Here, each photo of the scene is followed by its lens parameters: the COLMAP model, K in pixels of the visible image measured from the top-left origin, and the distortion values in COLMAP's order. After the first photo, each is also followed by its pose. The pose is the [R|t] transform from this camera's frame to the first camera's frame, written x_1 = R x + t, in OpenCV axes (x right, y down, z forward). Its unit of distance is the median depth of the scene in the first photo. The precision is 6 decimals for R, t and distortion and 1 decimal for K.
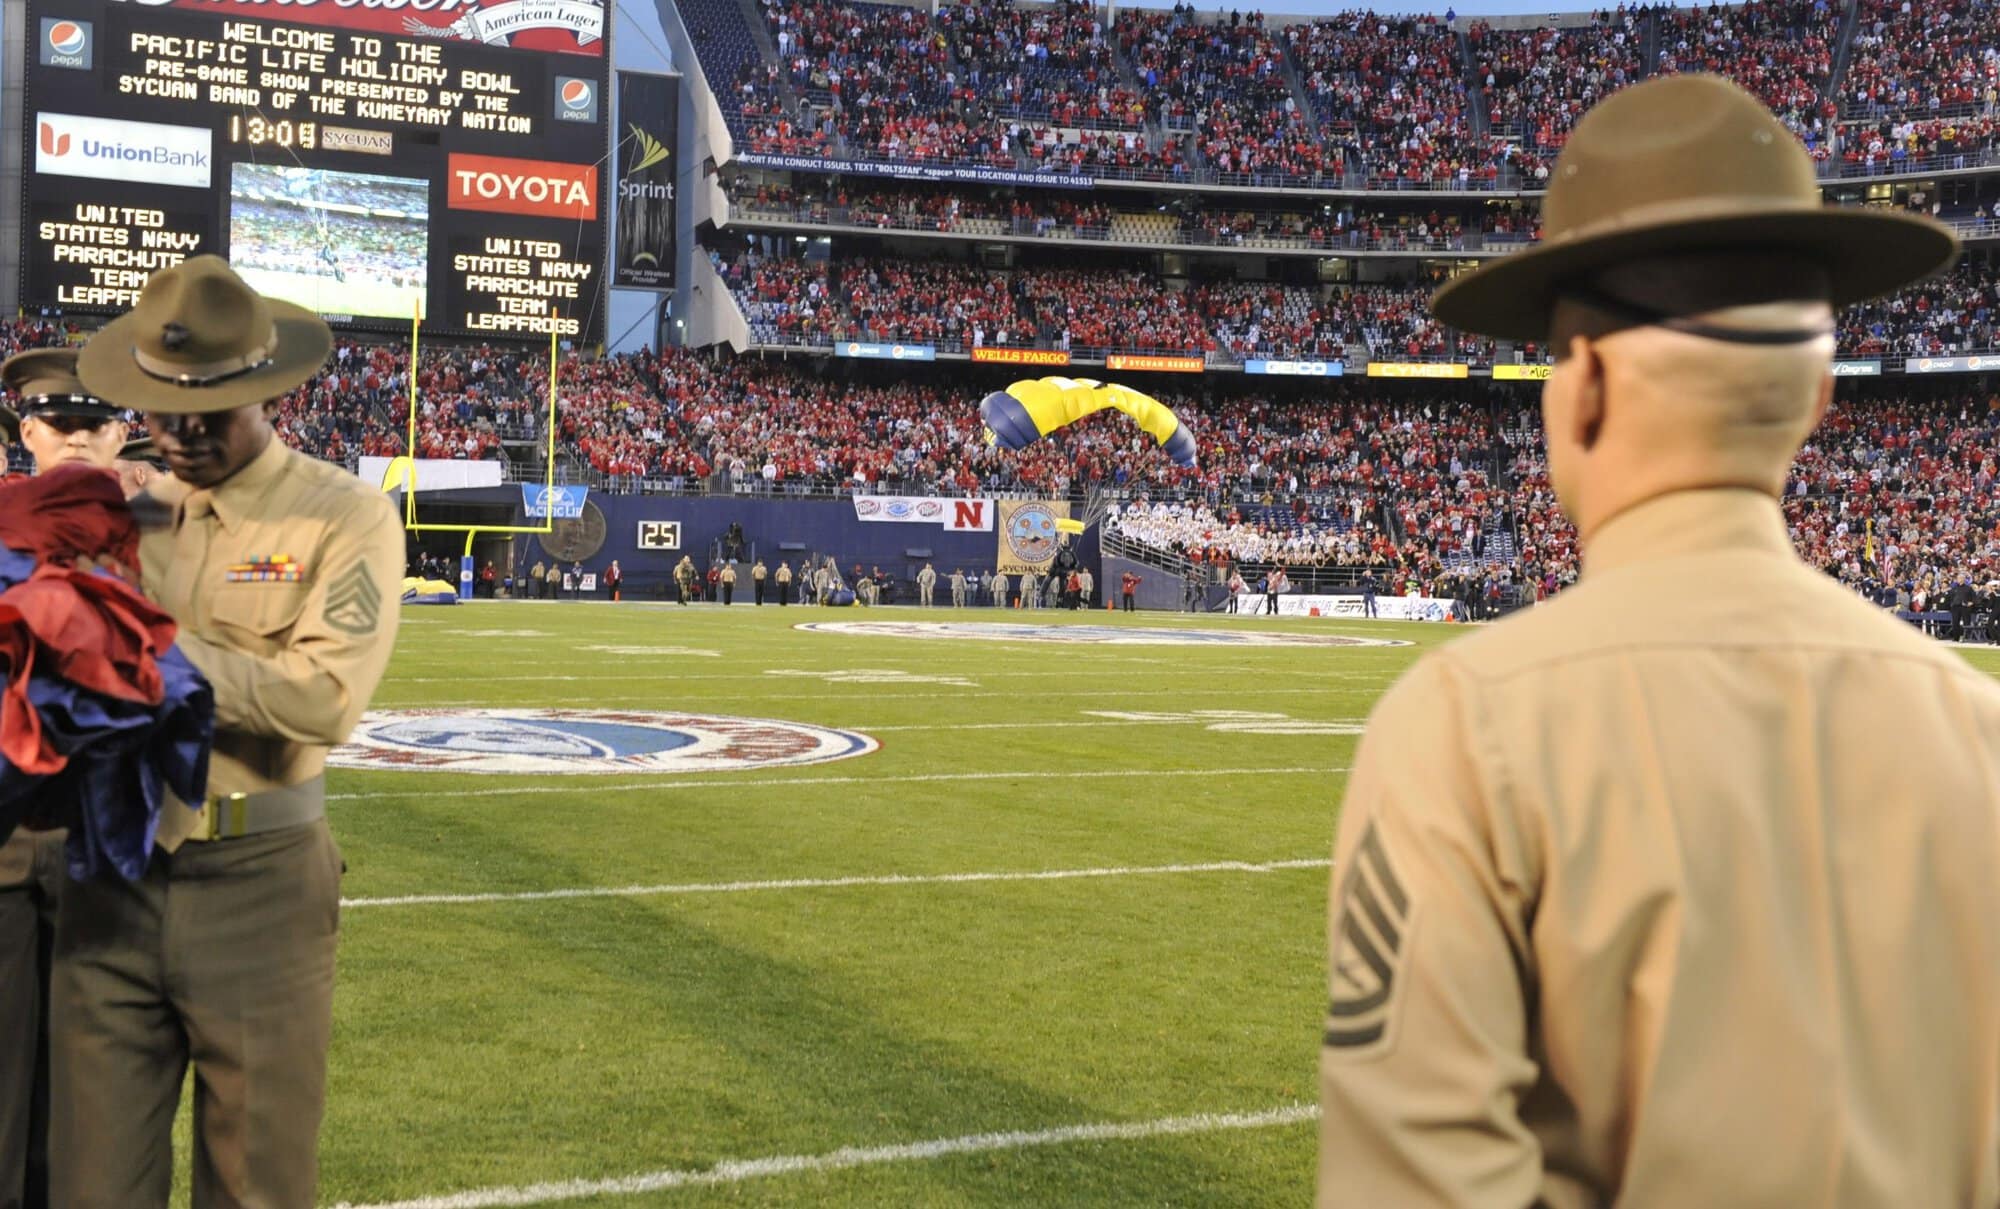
lens RADIAL K [[2471.7, 0, 1050.9], [0, 2471.7, 495.4], [0, 0, 1]] dist [0.082229, 0.000000]
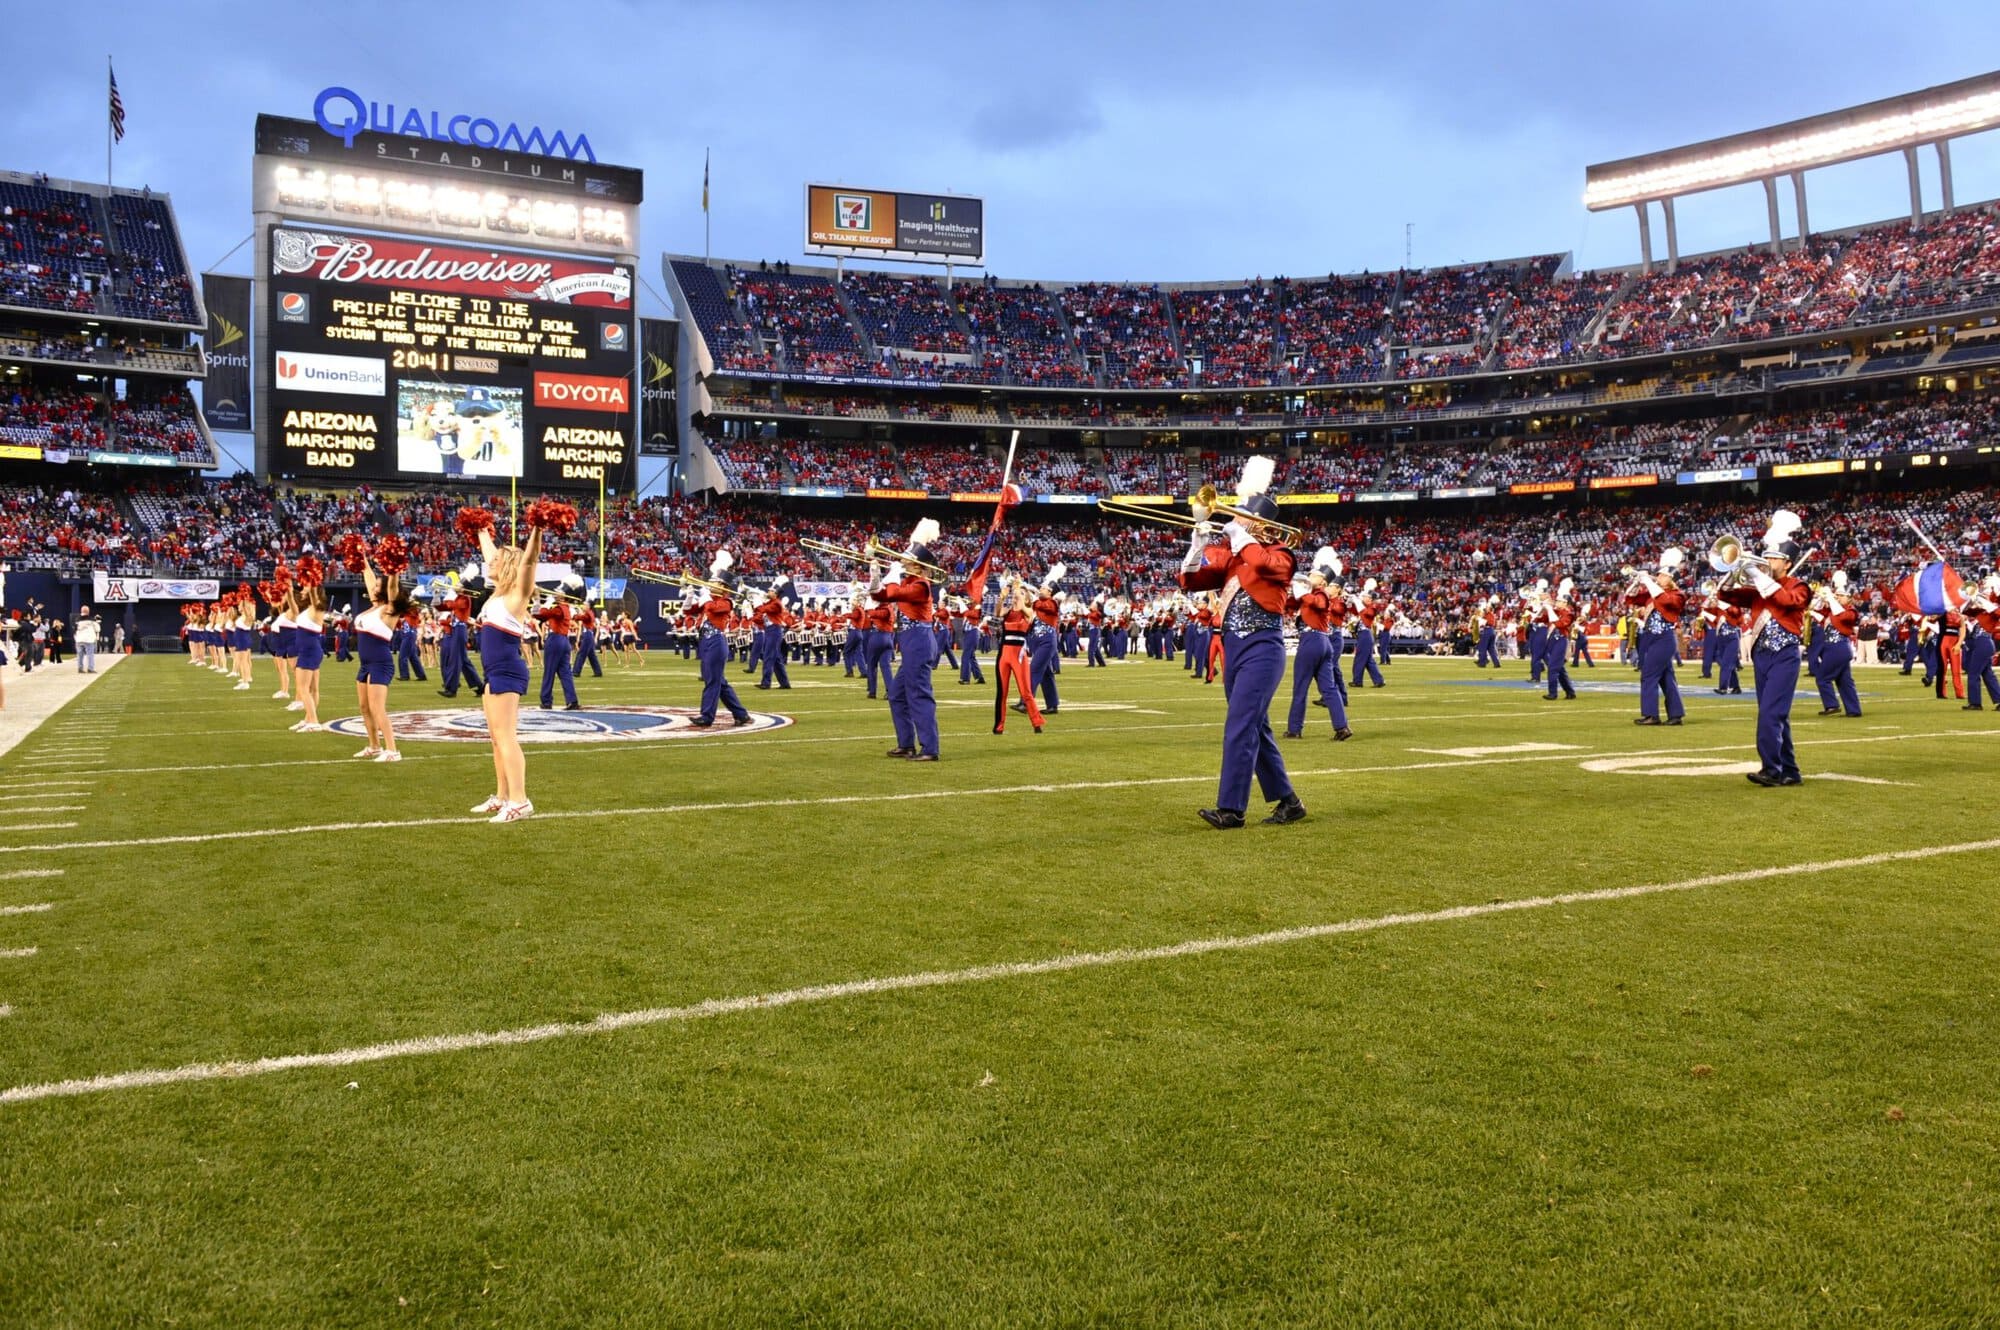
lens RADIAL K [[1512.3, 0, 1017.5], [0, 1512.3, 663.1], [0, 0, 1]] dist [-0.033930, -0.002601]
pose [[0.997774, -0.019847, 0.063659, 0.001145], [0.016494, 0.998470, 0.052779, 0.002752], [-0.064610, -0.051612, 0.996575, 0.011867]]
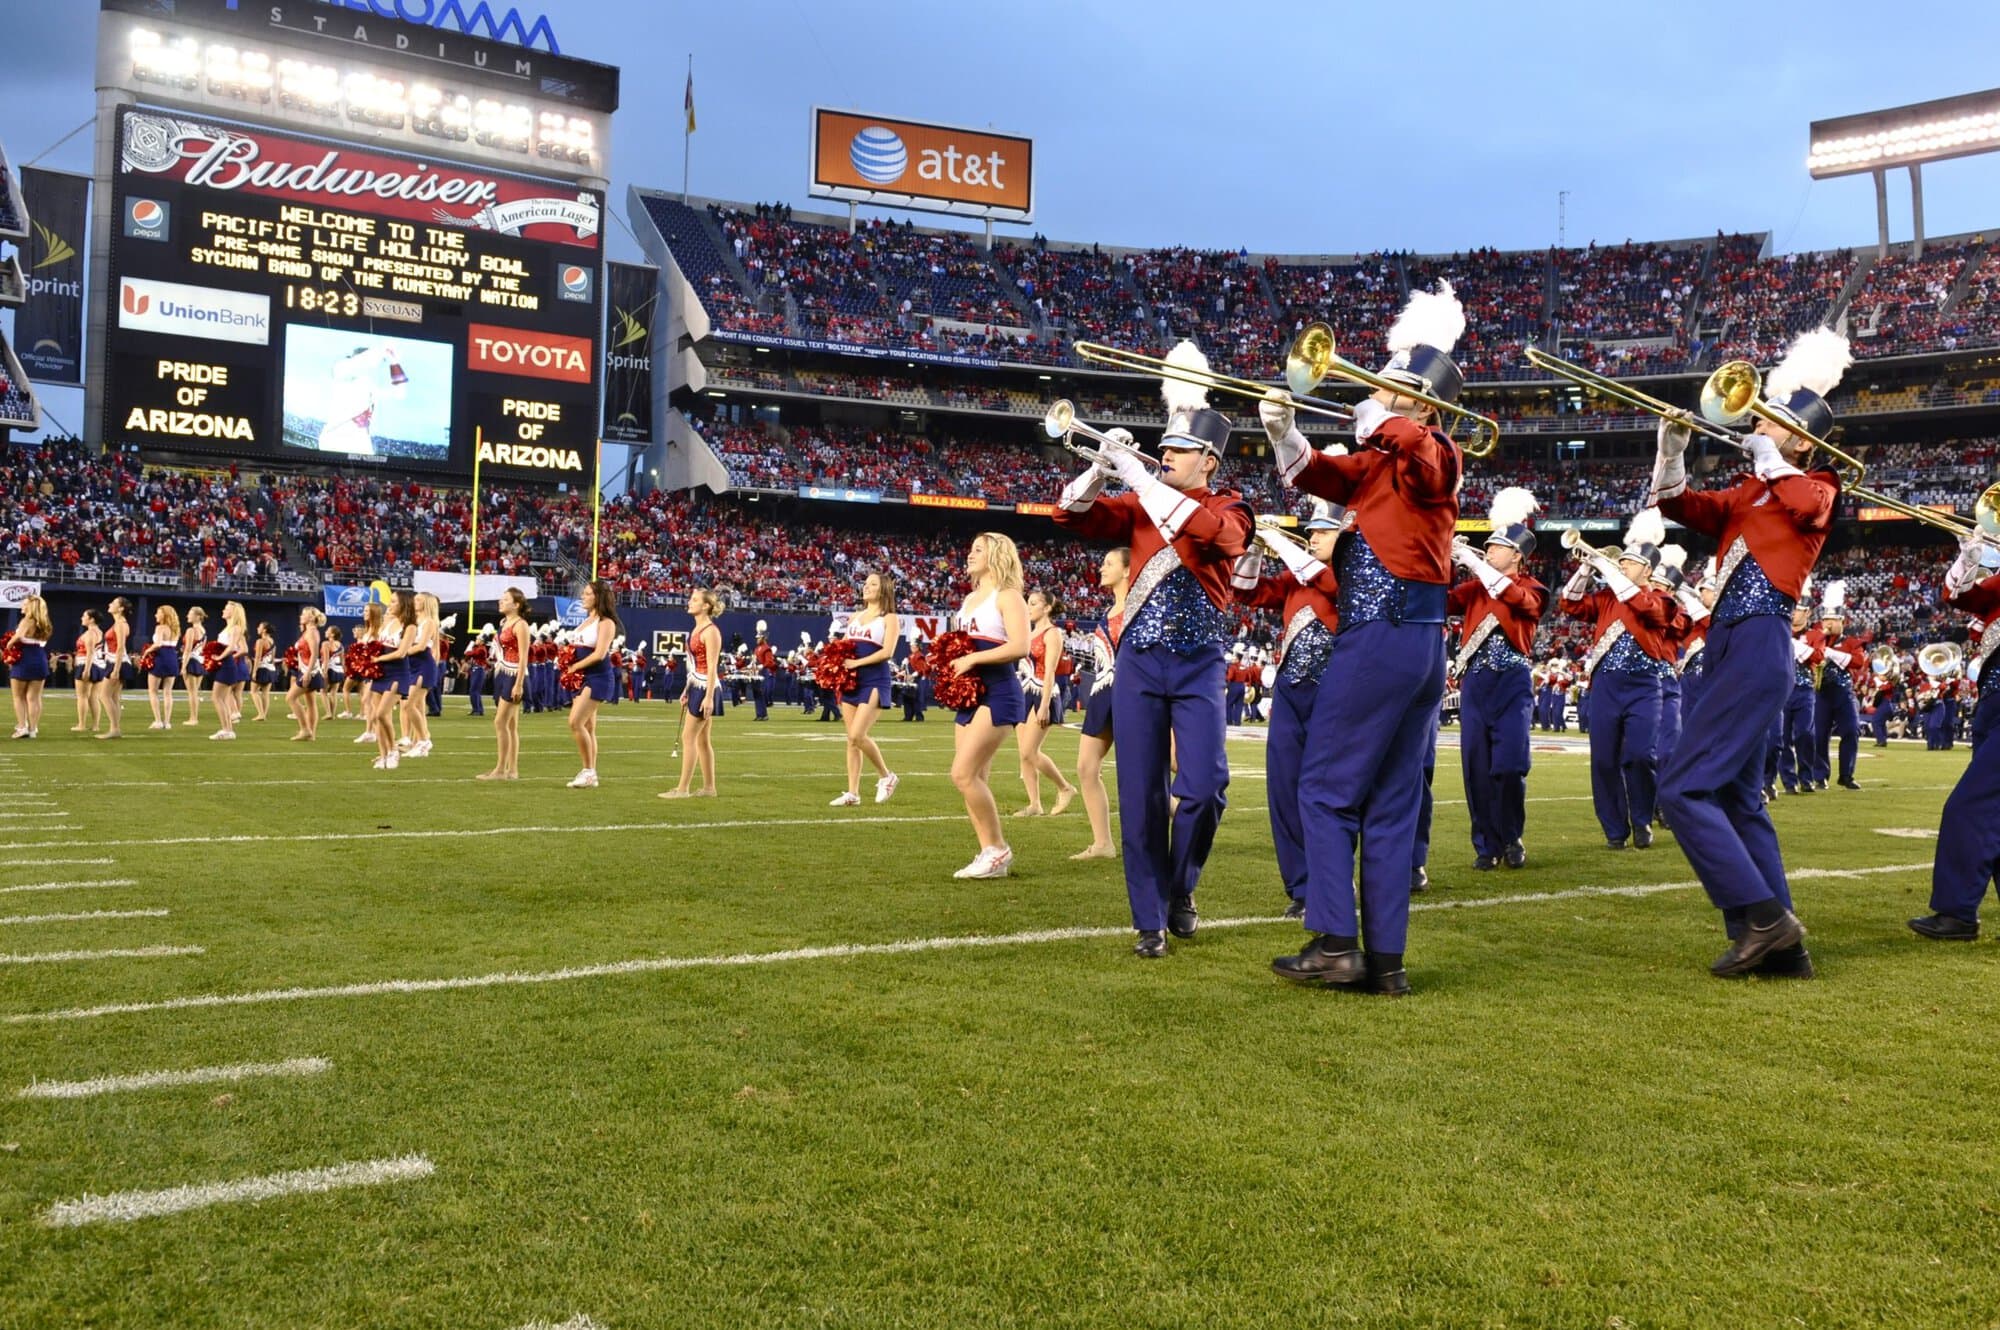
lens RADIAL K [[1688.0, 0, 1002.6], [0, 1688.0, 664.8], [0, 0, 1]] dist [-0.015837, -0.011229]
pose [[0.992560, 0.009297, 0.121403, -0.085905], [-0.011902, 0.999714, 0.020748, 0.006880], [-0.121175, -0.022038, 0.992386, 0.164502]]
